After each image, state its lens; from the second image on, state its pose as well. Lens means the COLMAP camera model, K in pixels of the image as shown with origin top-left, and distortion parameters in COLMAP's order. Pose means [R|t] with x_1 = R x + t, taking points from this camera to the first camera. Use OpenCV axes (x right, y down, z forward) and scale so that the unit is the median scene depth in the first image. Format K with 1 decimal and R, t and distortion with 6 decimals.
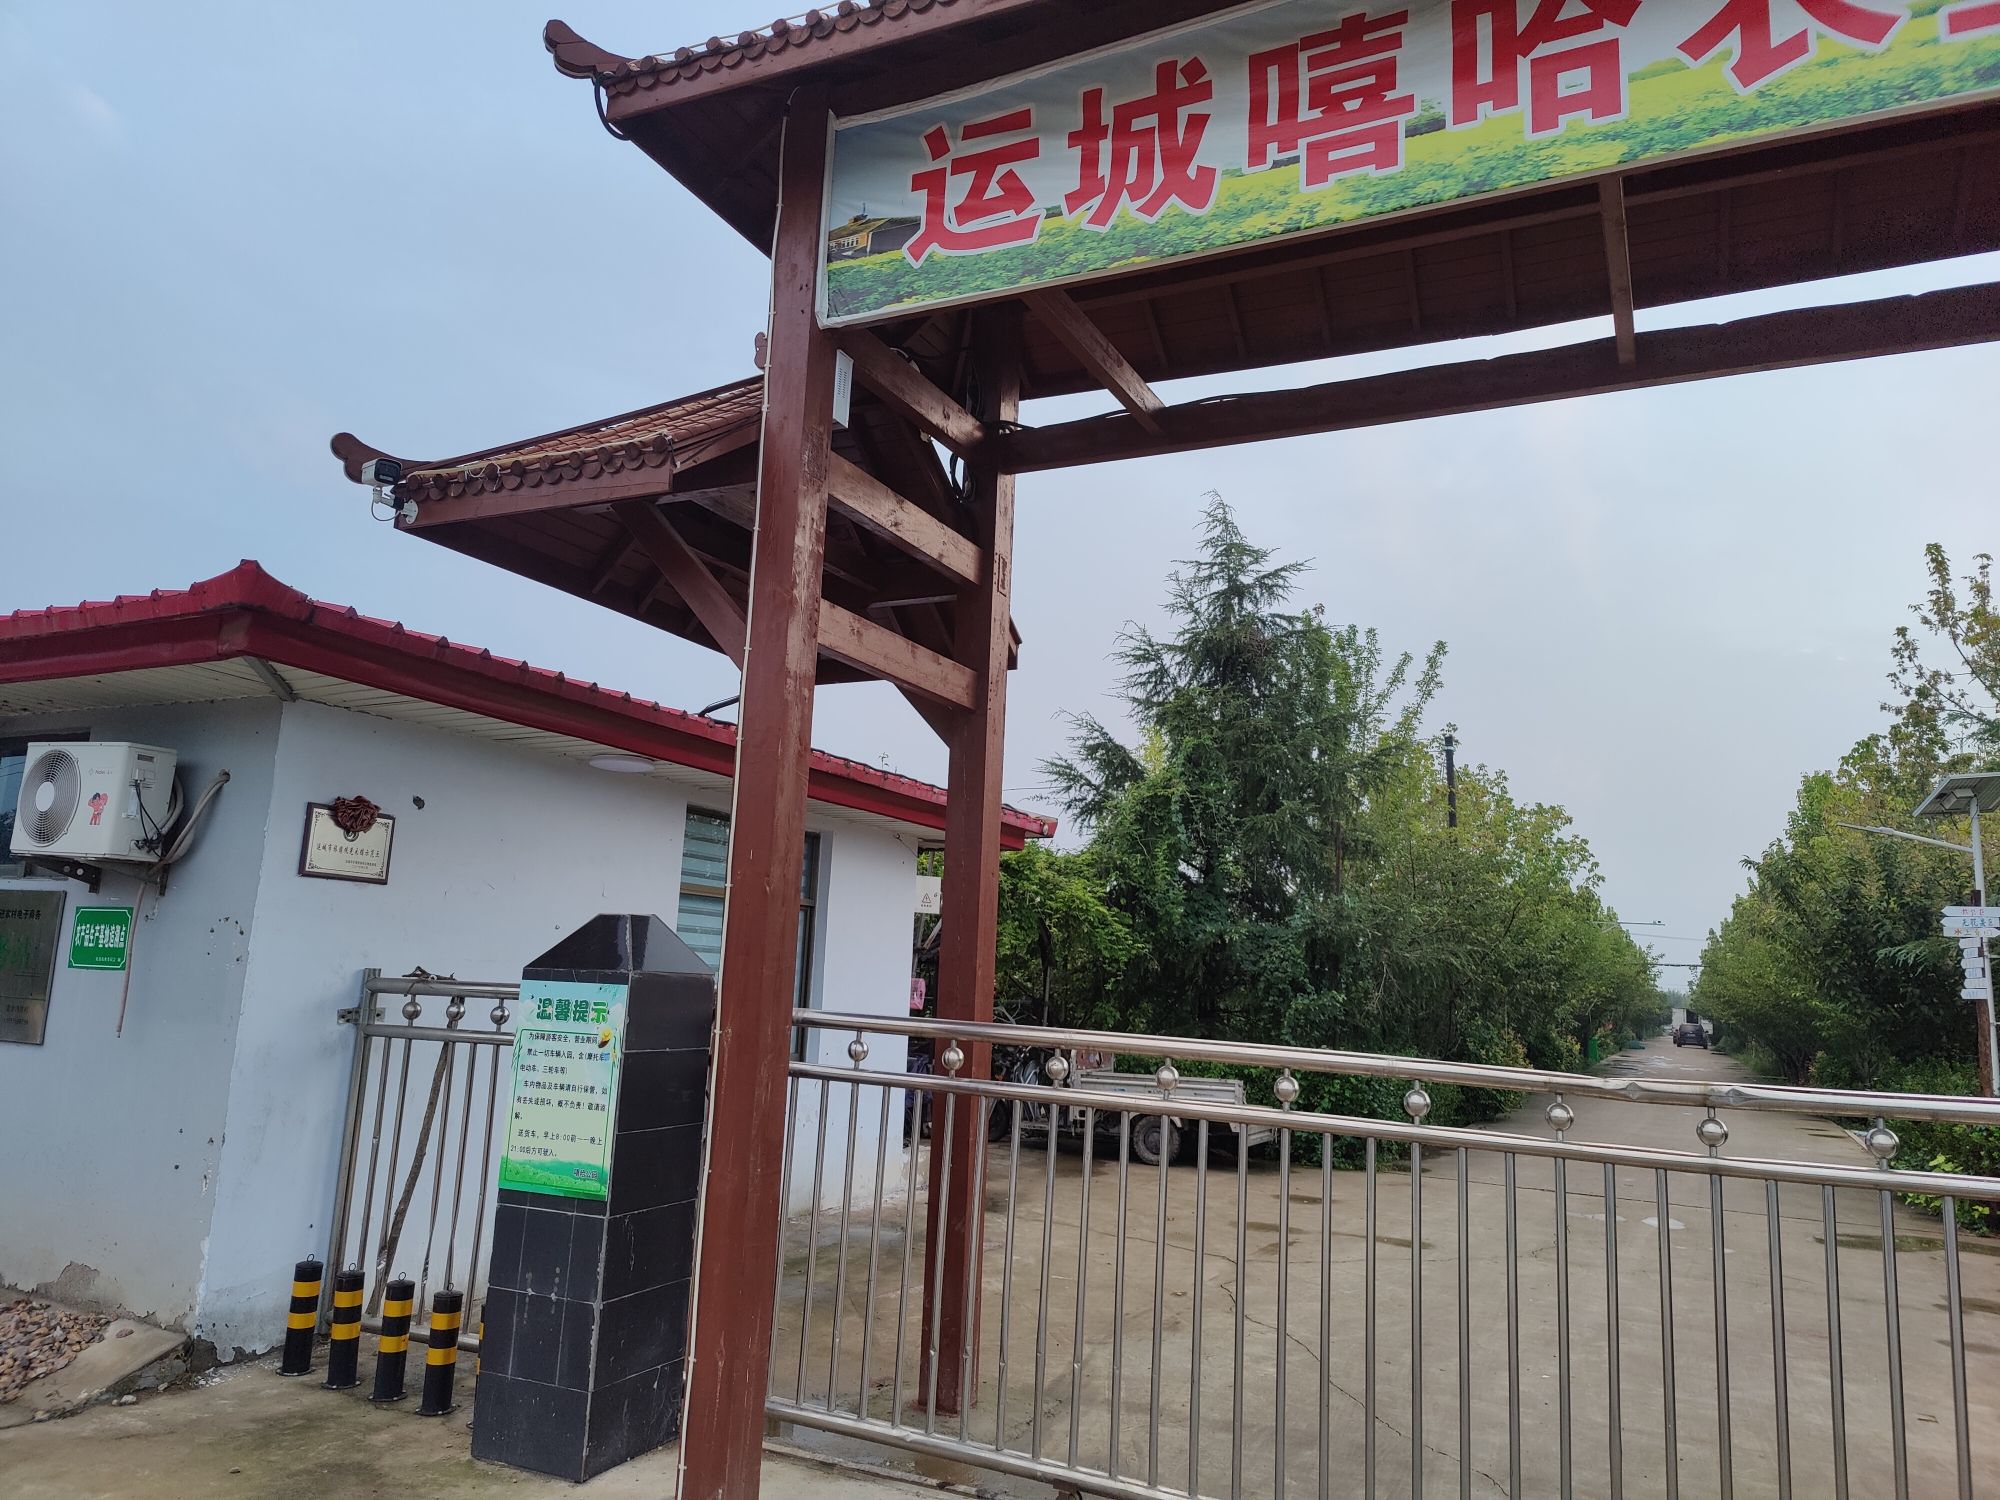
lens RADIAL K [[1378.9, 0, 1000.0], [0, 1378.9, 750.0], [0, 0, 1]] dist [0.006797, 0.001773]
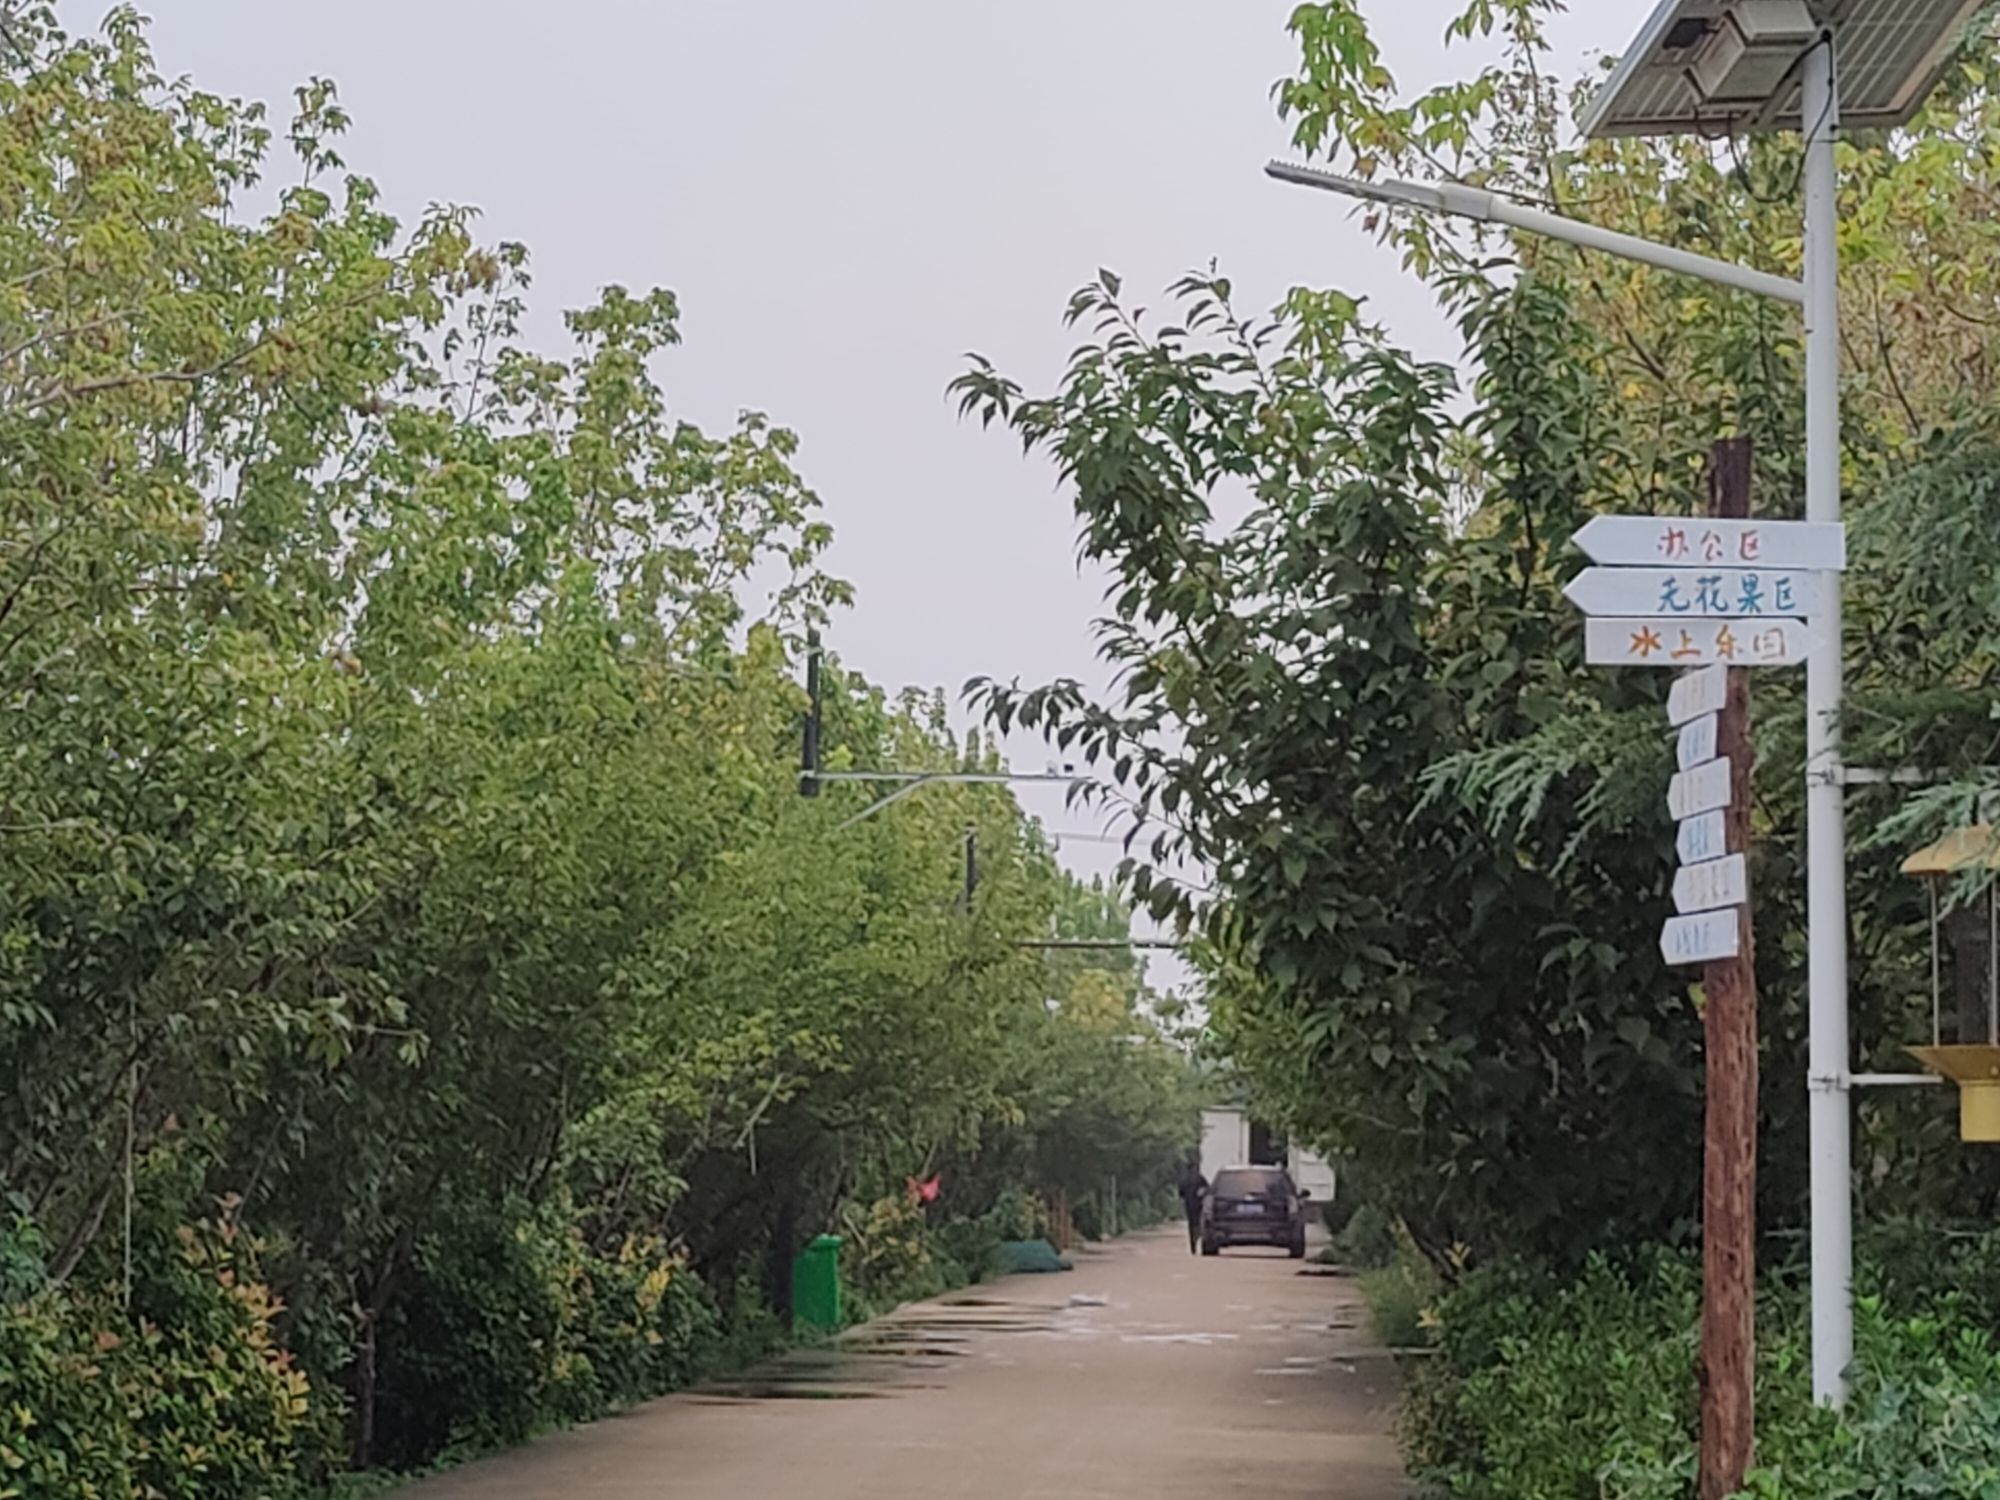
lens RADIAL K [[5570.7, 0, 1000.0], [0, 5570.7, 750.0], [0, 0, 1]] dist [-0.049526, -0.410757]
pose [[0.924878, -0.017645, 0.379854, 0.488089], [-0.022989, 0.994501, 0.102173, 0.110023], [-0.379568, -0.103230, 0.919387, 0.463338]]
